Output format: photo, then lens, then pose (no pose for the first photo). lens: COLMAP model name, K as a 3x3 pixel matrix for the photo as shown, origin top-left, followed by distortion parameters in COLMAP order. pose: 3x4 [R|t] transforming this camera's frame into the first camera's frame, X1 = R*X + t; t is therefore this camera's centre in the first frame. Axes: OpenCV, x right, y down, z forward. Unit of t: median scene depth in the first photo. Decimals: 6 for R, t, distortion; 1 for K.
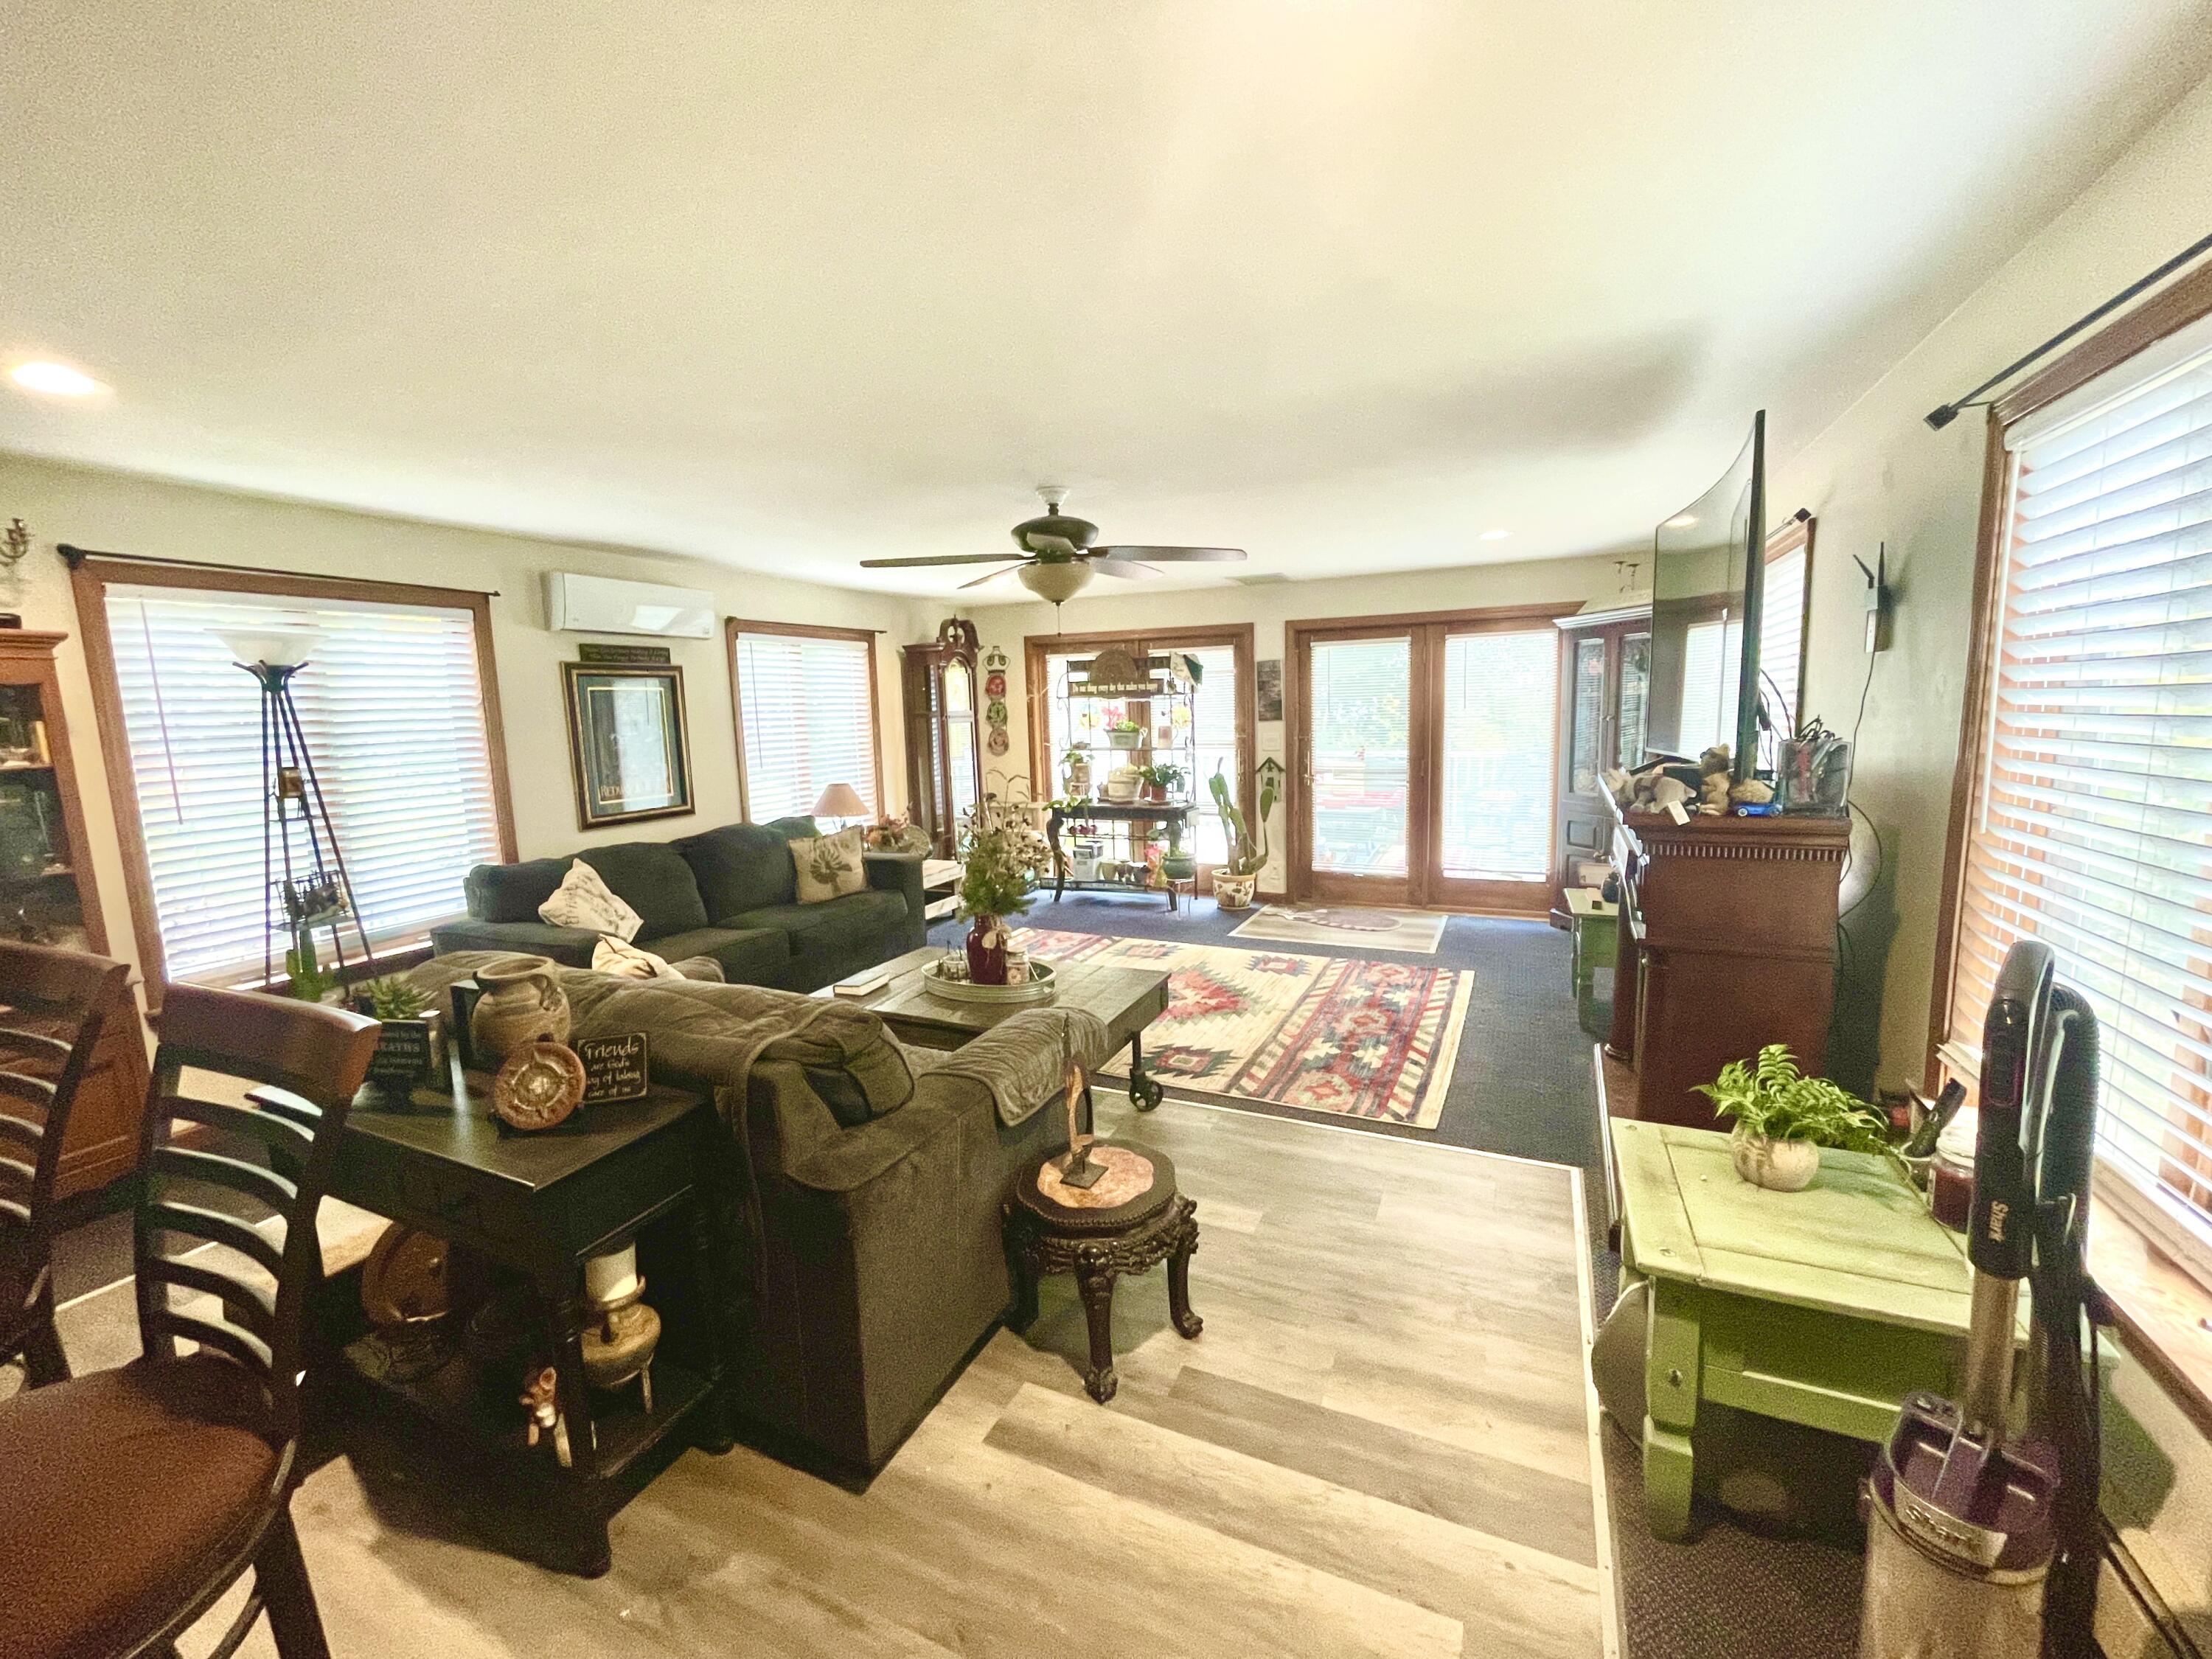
lens RADIAL K [[892.9, 0, 1108.5], [0, 892.9, 828.1], [0, 0, 1]] dist [-0.003013, -0.000112]
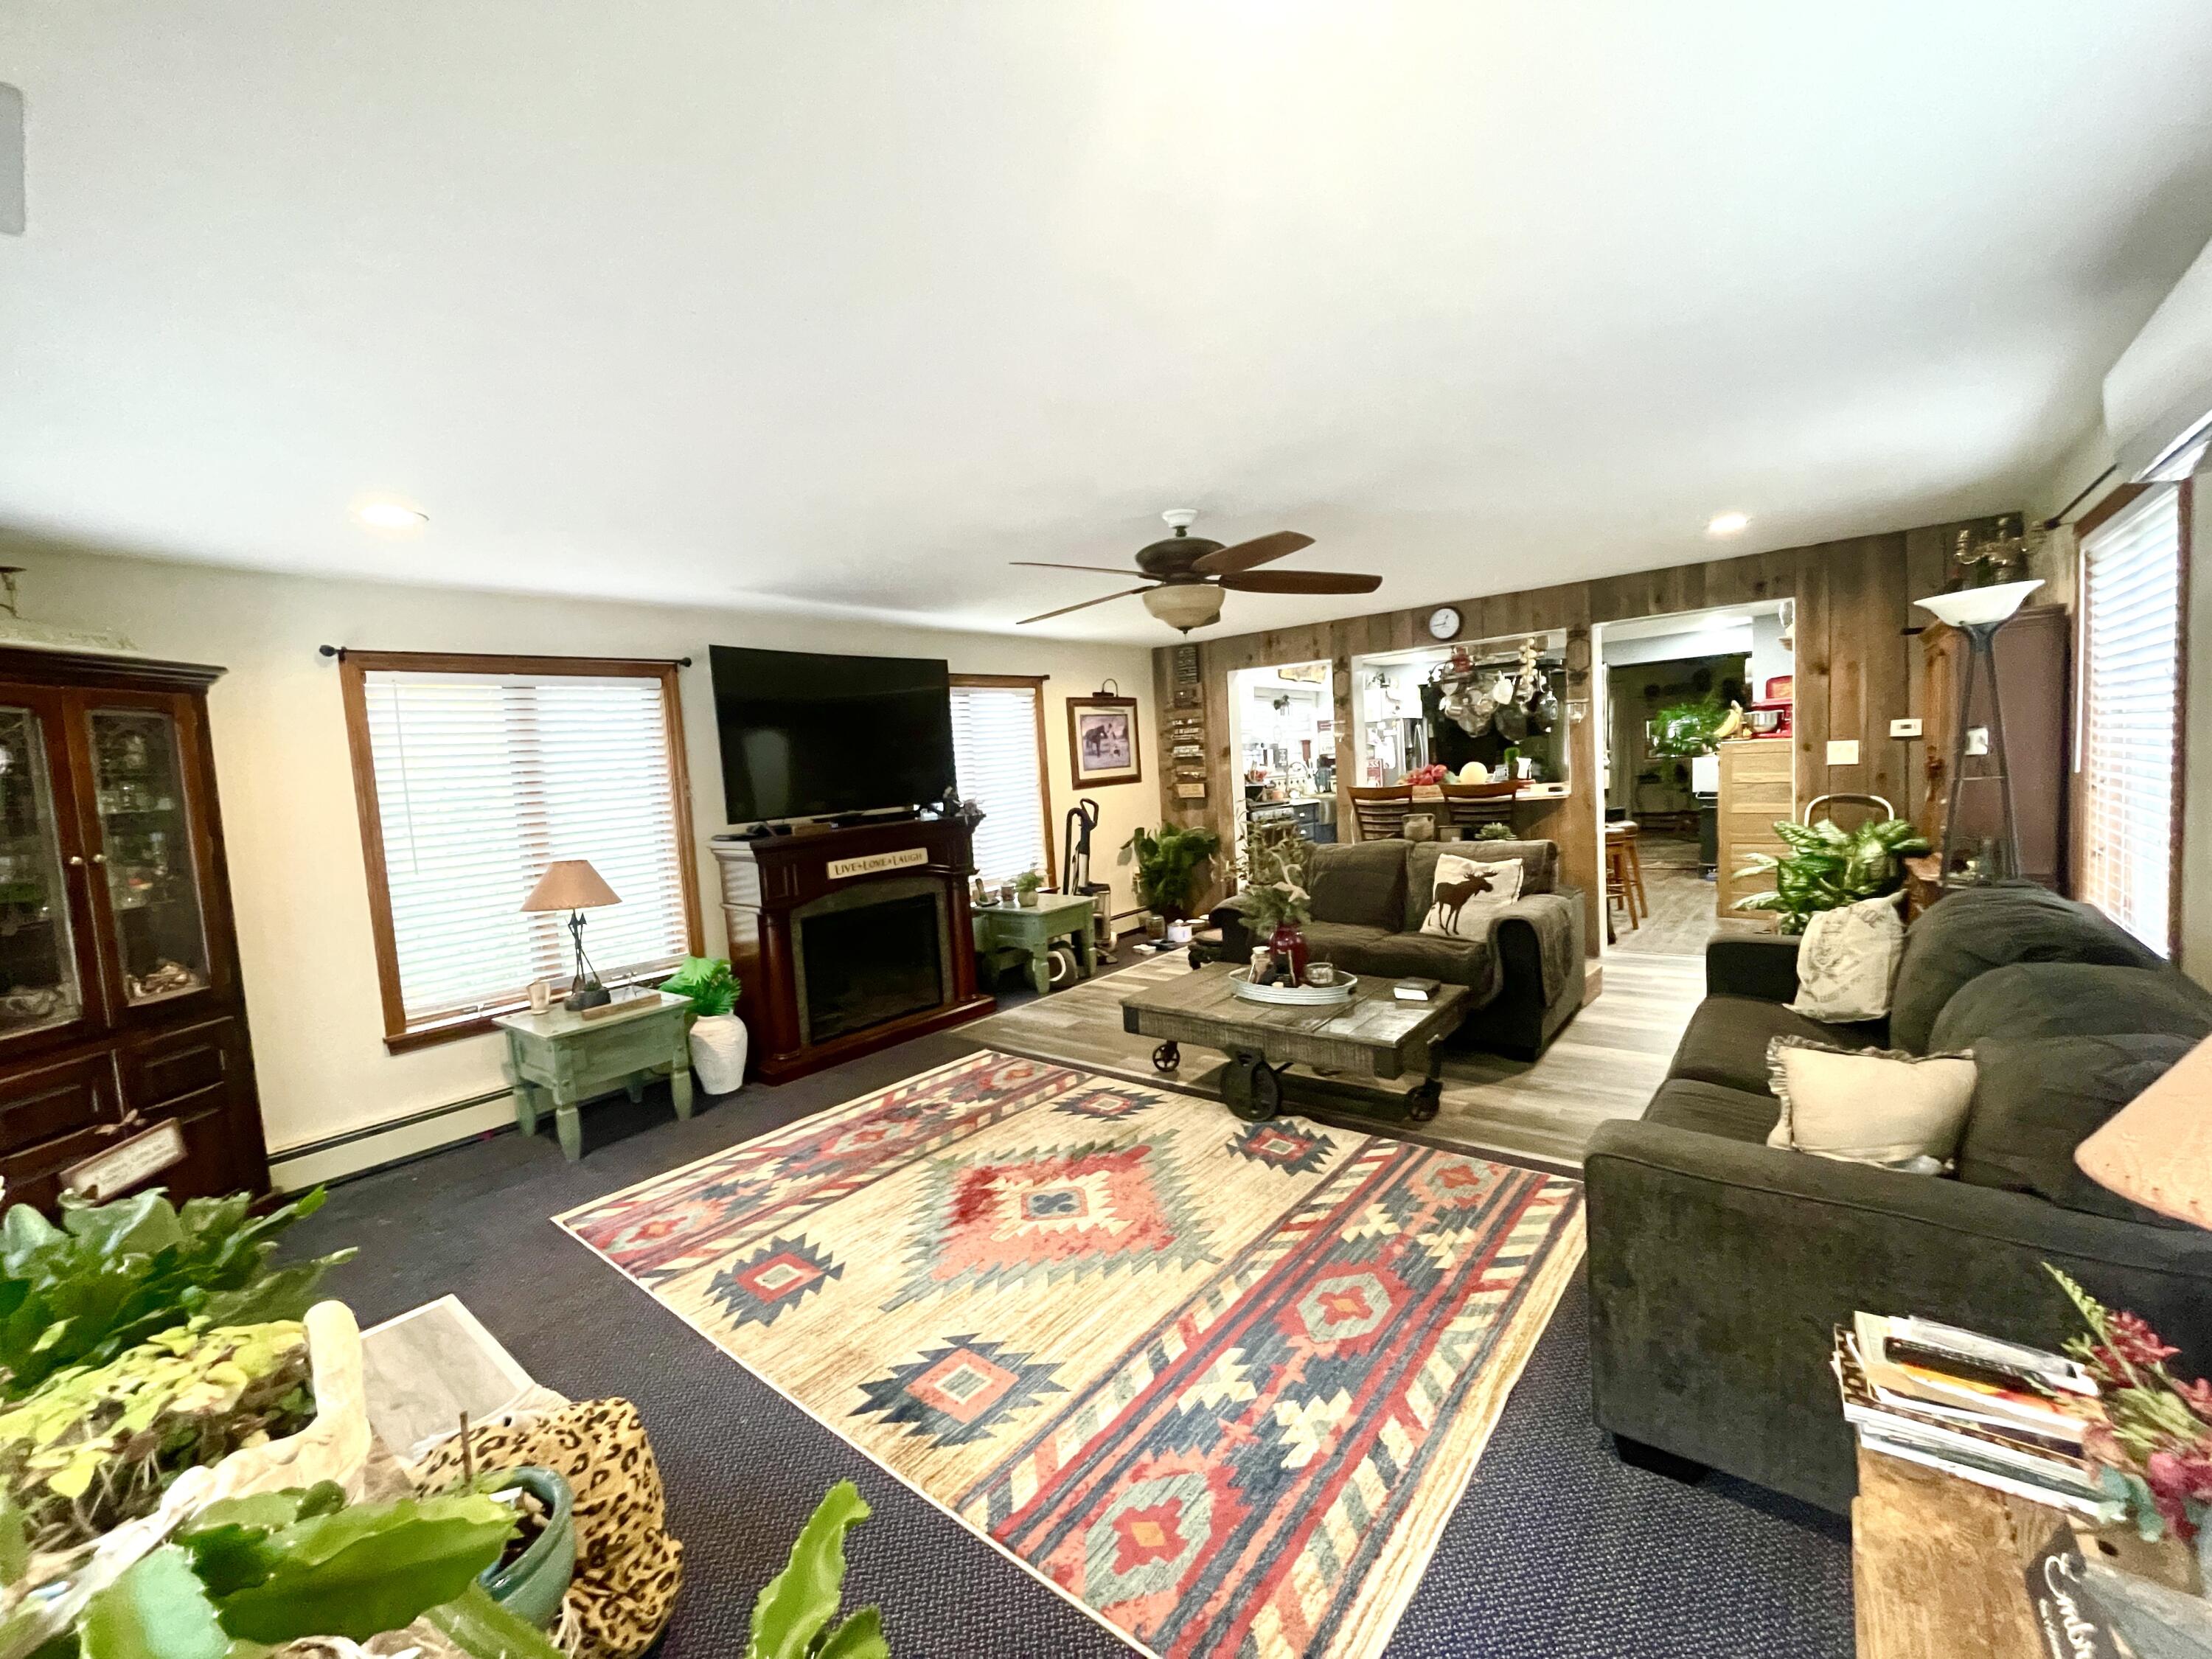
lens RADIAL K [[892.9, 0, 1108.5], [0, 892.9, 828.1], [0, 0, 1]] dist [-0.003013, -0.000112]
pose [[-0.965239, 0.074523, 0.250520, -0.152539], [0.125024, 0.973368, 0.192158, -0.185005], [-0.229528, 0.216799, -0.948849, 1.496156]]
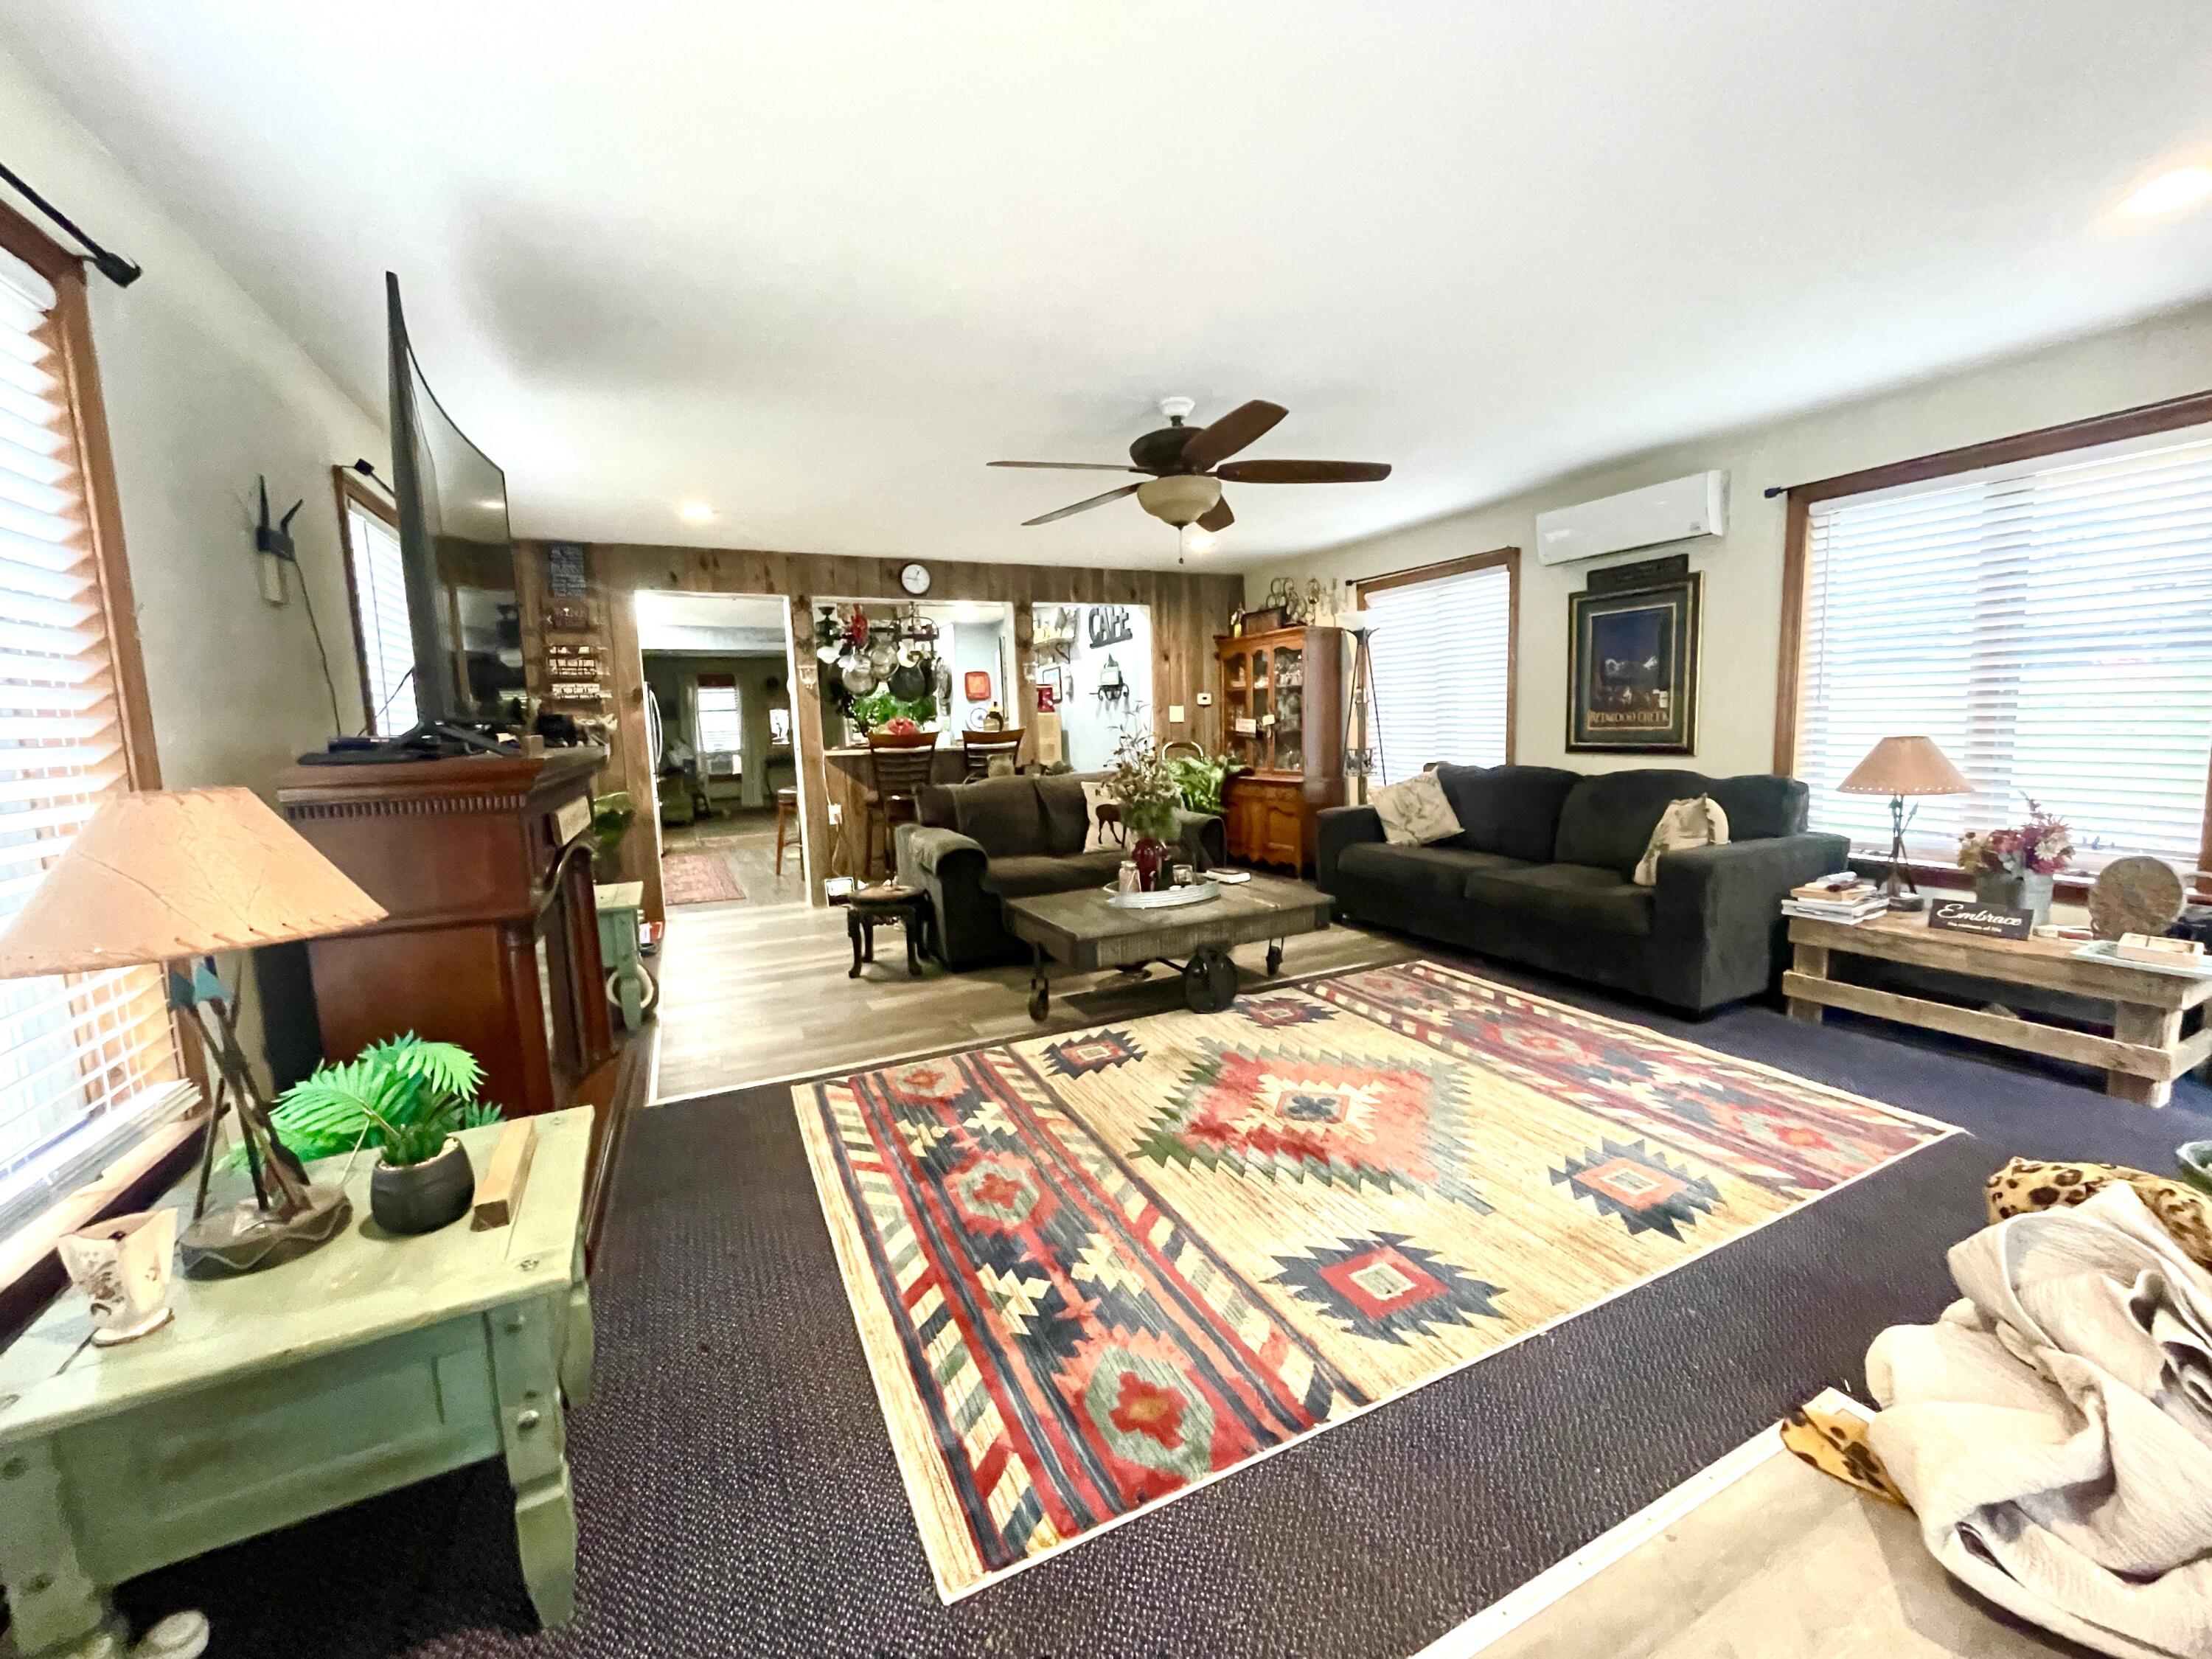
lens RADIAL K [[892.9, 0, 1108.5], [0, 892.9, 828.1], [0, 0, 1]] dist [-0.003013, -0.000112]
pose [[-0.629229, 0.145624, -0.763455, 0.560847], [-0.049234, 0.972849, 0.226143, -0.118513], [0.775659, 0.179884, -0.604975, 1.190032]]
